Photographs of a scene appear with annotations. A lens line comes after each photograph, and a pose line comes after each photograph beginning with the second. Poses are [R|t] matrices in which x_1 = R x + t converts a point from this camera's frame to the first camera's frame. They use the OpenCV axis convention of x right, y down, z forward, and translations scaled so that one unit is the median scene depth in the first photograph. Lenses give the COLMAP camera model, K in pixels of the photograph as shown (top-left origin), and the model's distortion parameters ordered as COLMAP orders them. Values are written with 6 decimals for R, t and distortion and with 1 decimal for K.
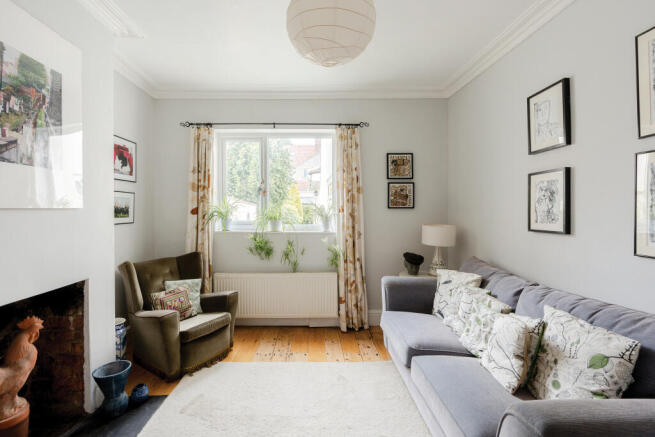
lens RADIAL K [[304.7, 0, 326.0], [0, 304.7, 209.9], [0, 0, 1]] dist [-0.000633, 0.000731]
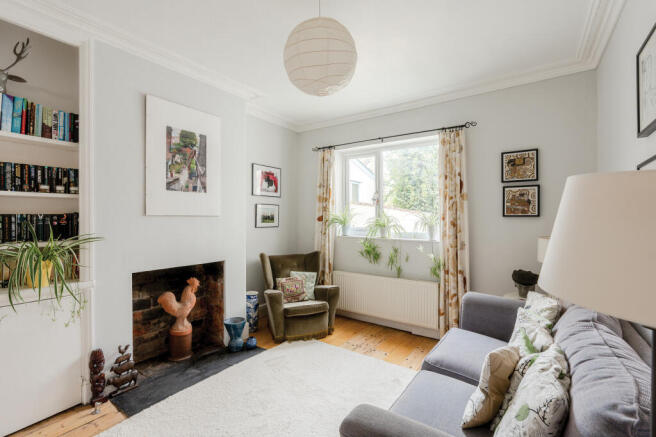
lens RADIAL K [[298.9, 0, 328.0], [0, 298.9, 218.5], [0, 0, 1]] dist [-0.002405, 0.000645]
pose [[0.811227, 0.005703, -0.584703, 0.308332], [-0.005866, 0.999981, 0.001615, 0.001628], [0.584701, 0.002119, 0.811246, 0.030425]]
